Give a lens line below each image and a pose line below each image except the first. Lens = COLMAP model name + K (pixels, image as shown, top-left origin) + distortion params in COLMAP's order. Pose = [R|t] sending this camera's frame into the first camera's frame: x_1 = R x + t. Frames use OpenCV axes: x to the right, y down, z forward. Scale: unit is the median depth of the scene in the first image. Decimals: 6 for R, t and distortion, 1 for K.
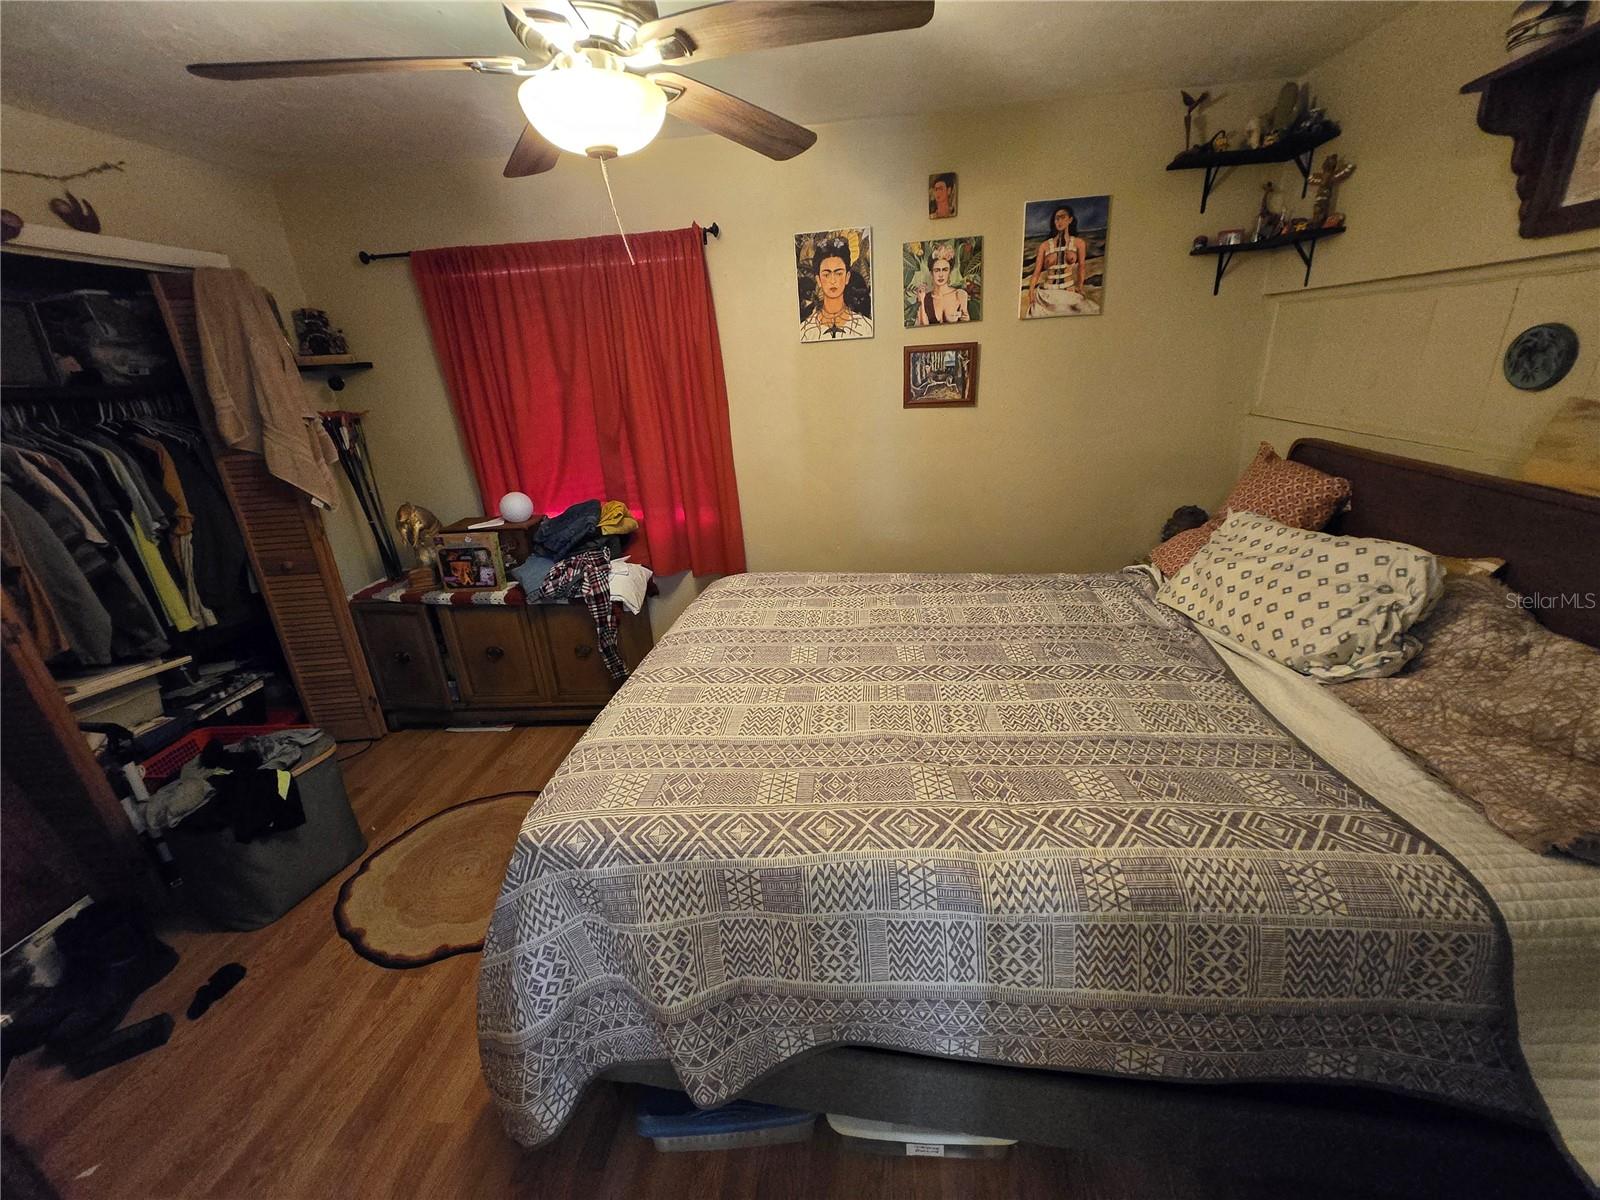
lens RADIAL K [[631.2, 0, 807.0], [0, 631.2, 594.2], [0, 0, 1]] dist [0.009716, -0.006256]
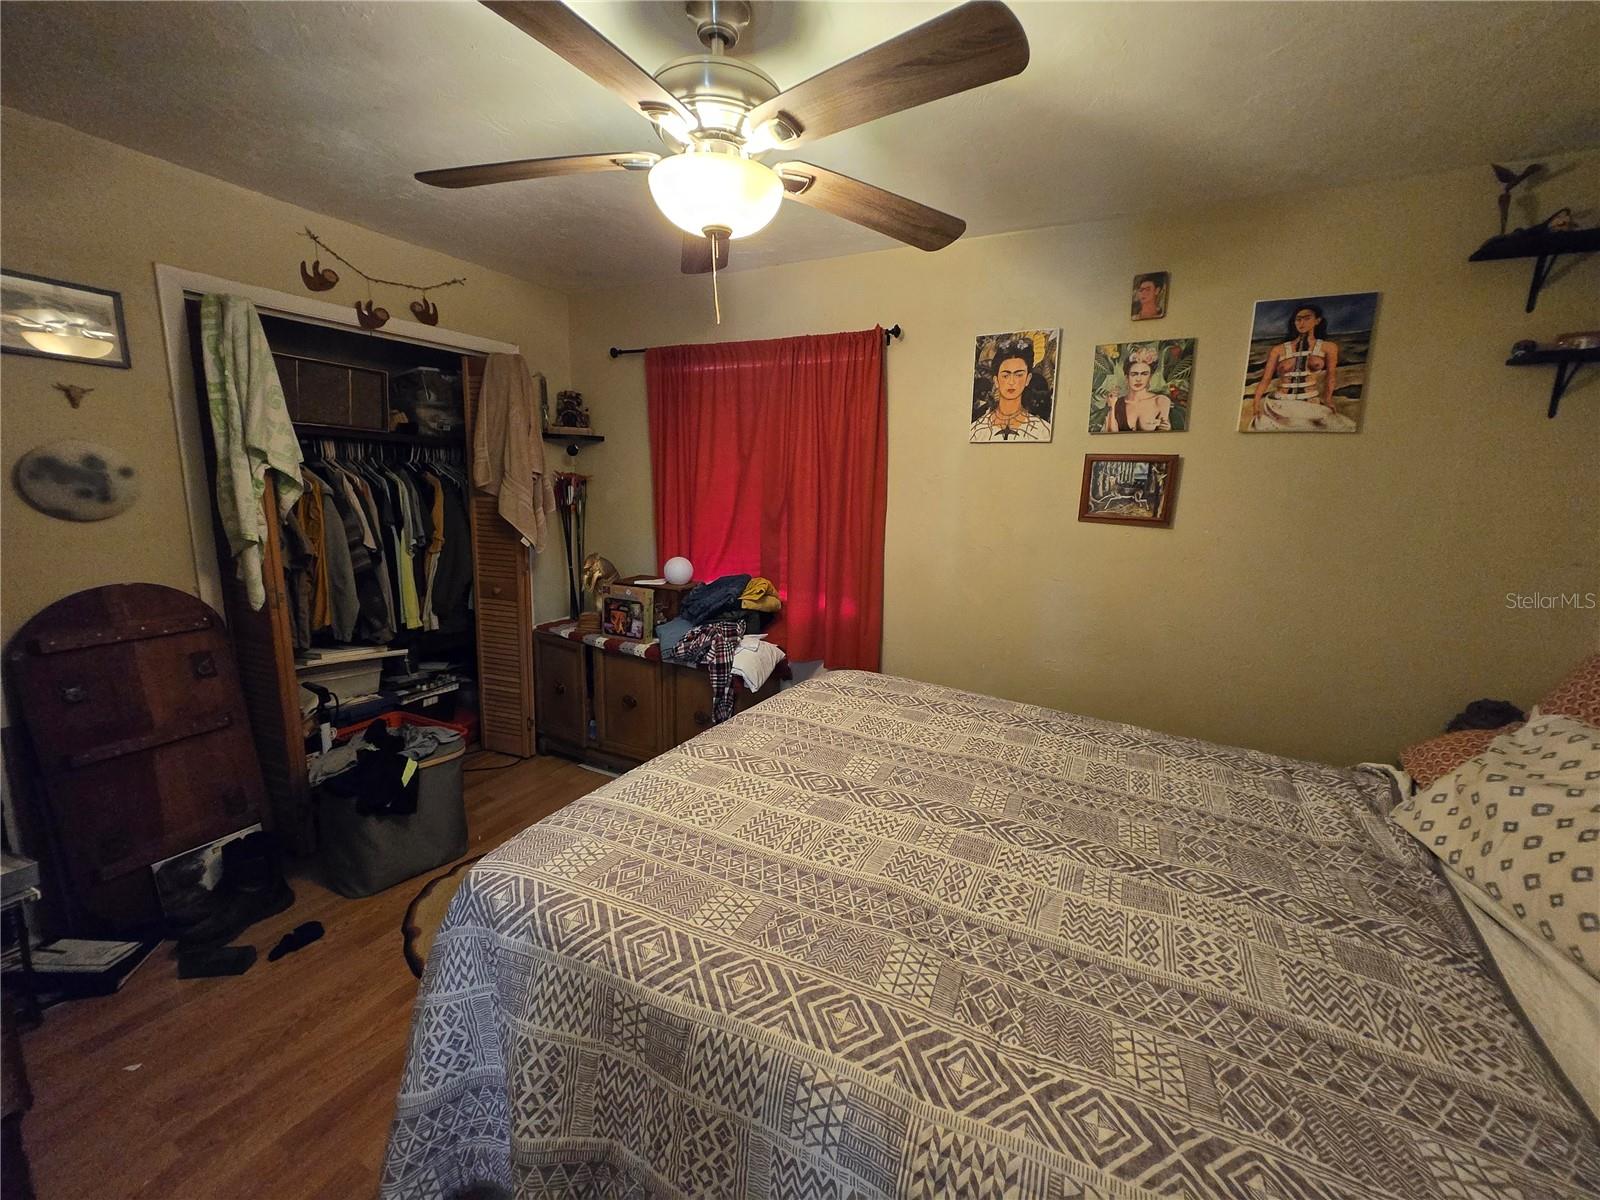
lens RADIAL K [[635.3, 0, 804.0], [0, 635.3, 592.6], [0, 0, 1]] dist [0.001334, -0.000775]
pose [[0.925046, 0.149747, -0.349093, 0.163687], [-0.207494, 0.968992, -0.134168, -0.002669], [0.318176, 0.196547, 0.927434, 0.110770]]
